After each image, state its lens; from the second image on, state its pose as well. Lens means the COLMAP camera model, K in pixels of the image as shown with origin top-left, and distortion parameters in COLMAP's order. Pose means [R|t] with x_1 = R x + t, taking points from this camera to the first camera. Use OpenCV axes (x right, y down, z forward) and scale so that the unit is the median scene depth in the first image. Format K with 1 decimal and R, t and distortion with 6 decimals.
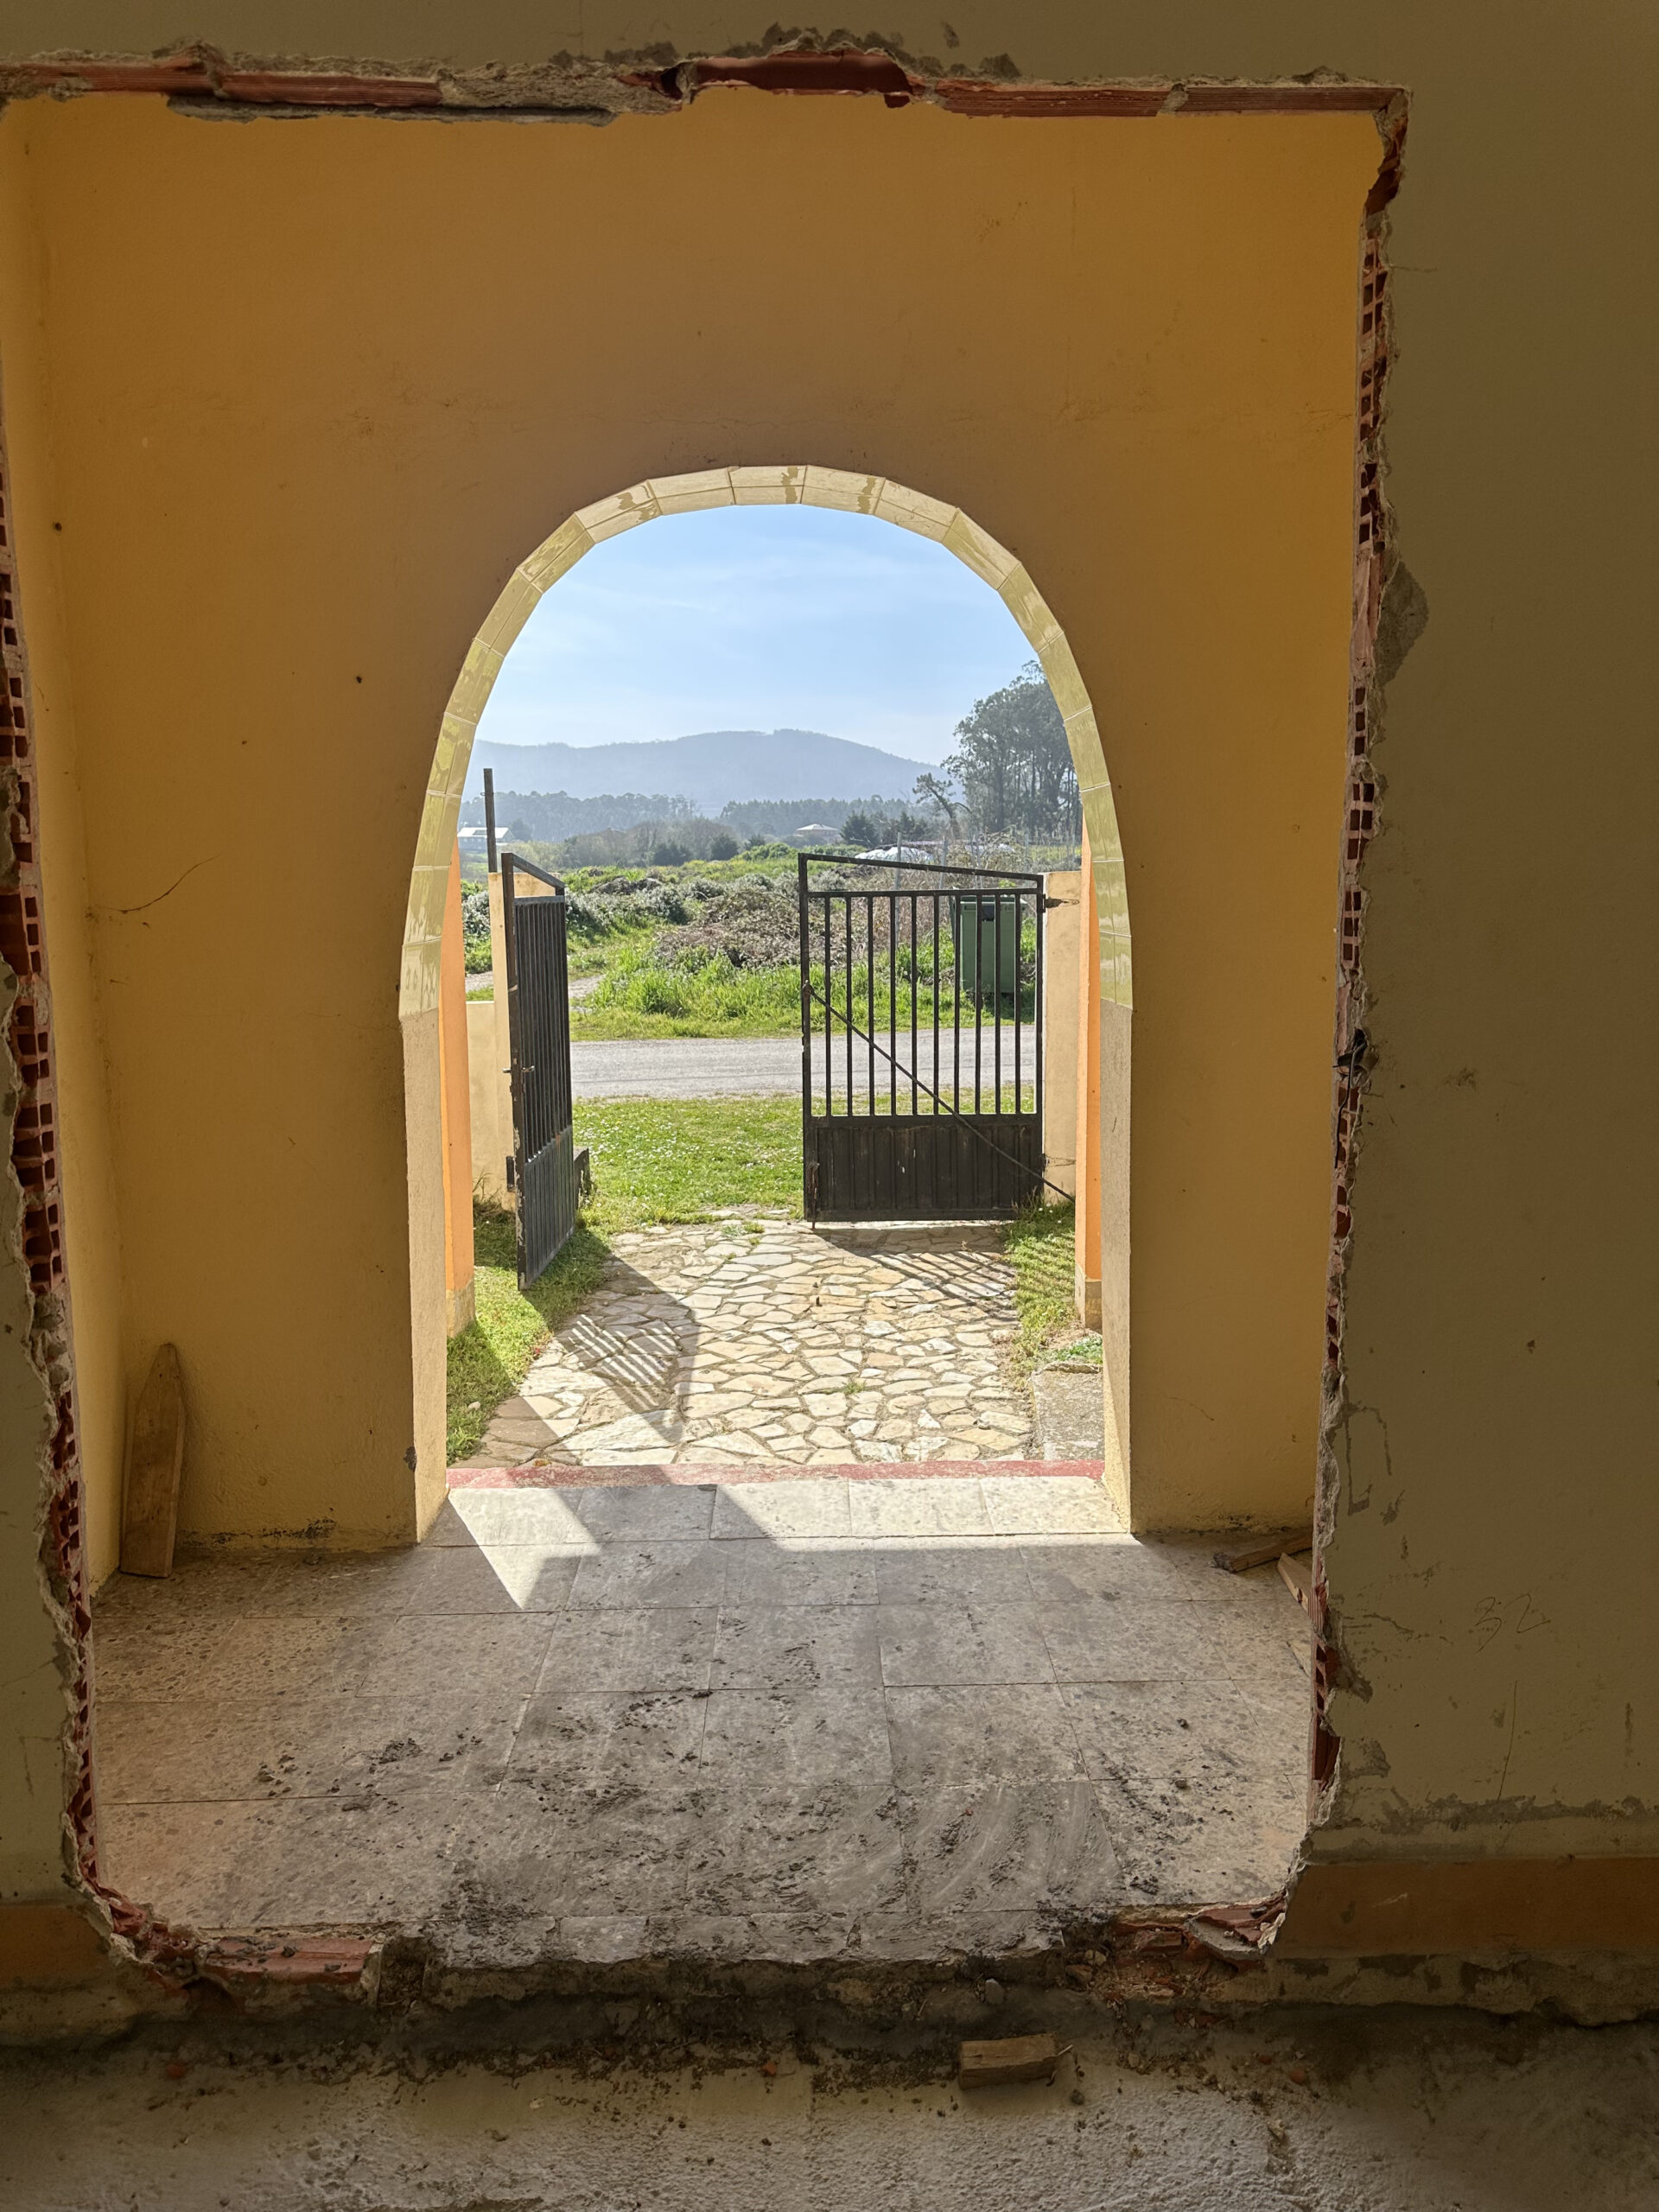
lens RADIAL K [[1535.3, 0, 829.5], [0, 1535.3, 1106.0], [0, 0, 1]] dist [0.066805, -0.090668]
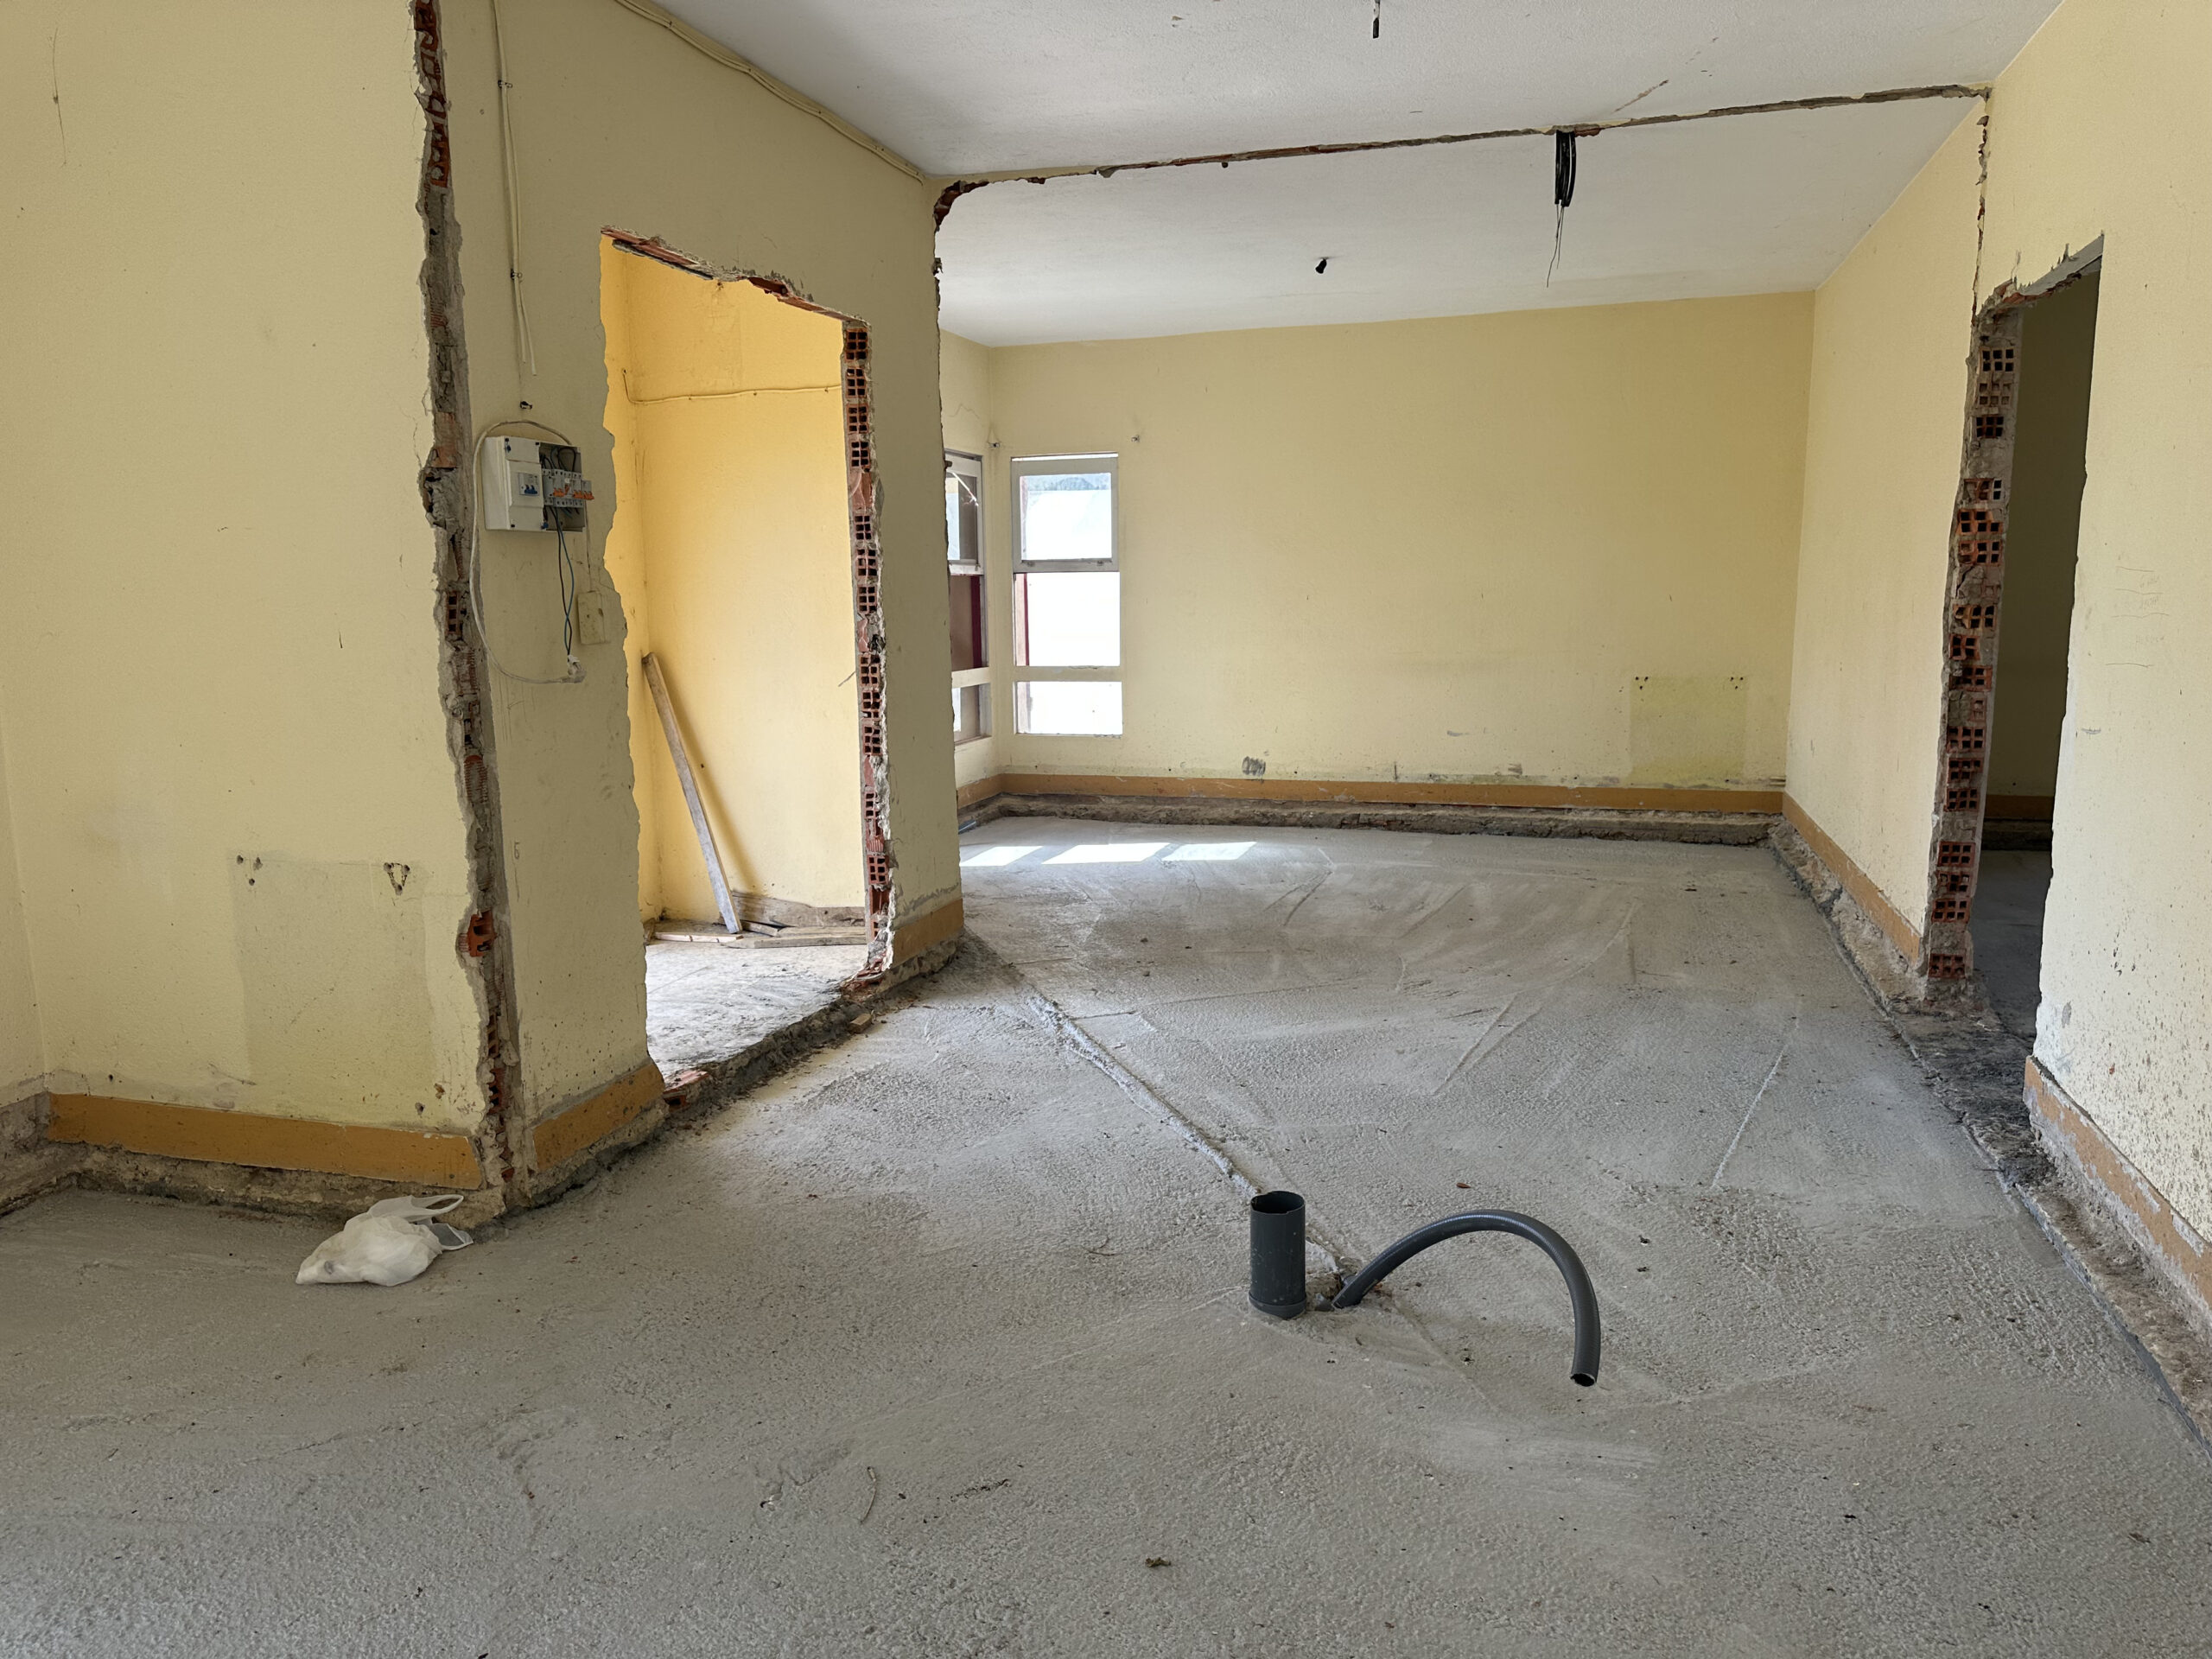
lens RADIAL K [[1556.2, 0, 1111.2], [0, 1556.2, 846.9], [0, 0, 1]] dist [0.052354, -0.059658]
pose [[0.309066, -0.156536, 0.938070, -2.167763], [0.151681, 0.981849, 0.113867, 0.073115], [-0.938867, 0.107095, 0.327200, -0.309080]]
